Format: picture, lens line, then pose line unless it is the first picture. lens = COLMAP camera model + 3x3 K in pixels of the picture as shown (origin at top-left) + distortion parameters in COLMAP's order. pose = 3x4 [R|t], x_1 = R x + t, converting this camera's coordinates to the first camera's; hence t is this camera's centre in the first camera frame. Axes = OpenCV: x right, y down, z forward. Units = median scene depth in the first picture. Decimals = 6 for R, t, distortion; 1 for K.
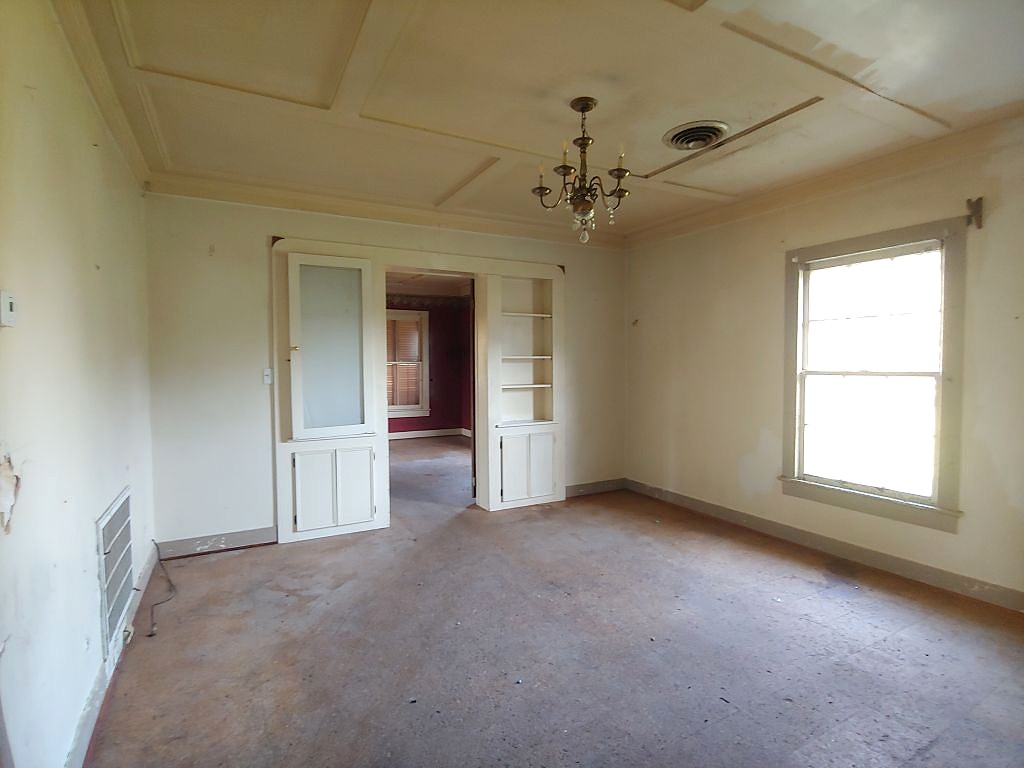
lens RADIAL K [[523.8, 0, 512.0], [0, 523.8, 384.0], [0, 0, 1]] dist [0.000220, -0.016486]
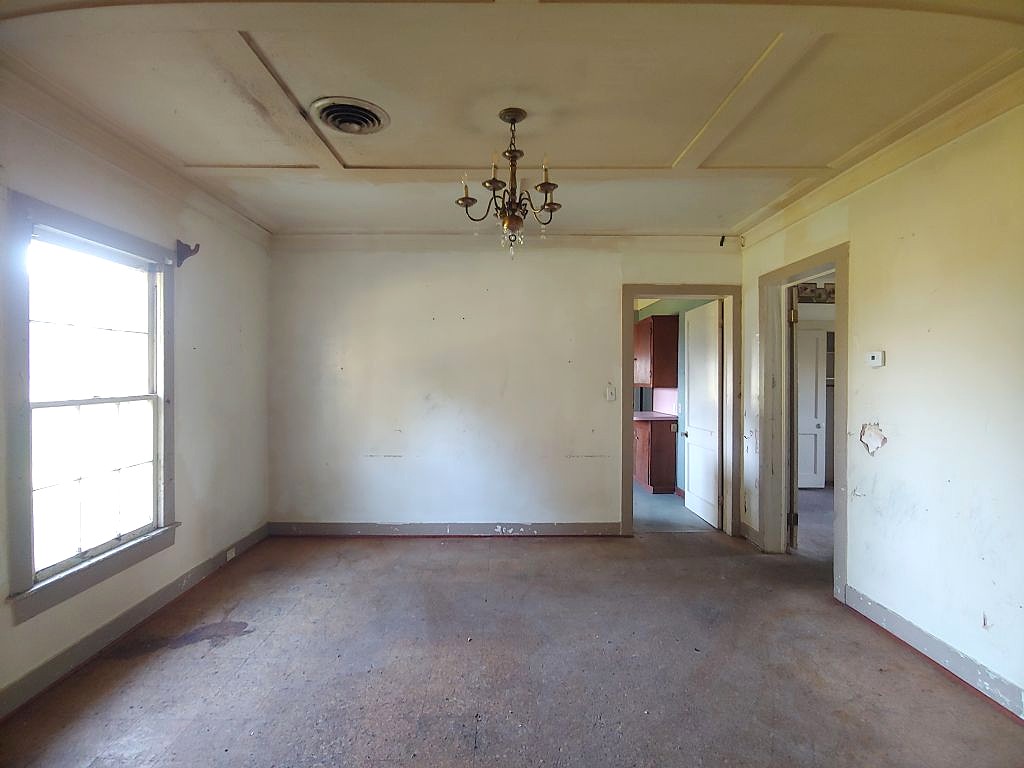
lens RADIAL K [[523.8, 0, 512.0], [0, 523.8, 384.0], [0, 0, 1]] dist [0.000220, -0.016486]
pose [[-0.890340, -0.001341, 0.455294, -0.280238], [0.025037, 0.998338, 0.051902, -0.087223], [-0.454607, 0.057609, -0.888827, 1.760842]]
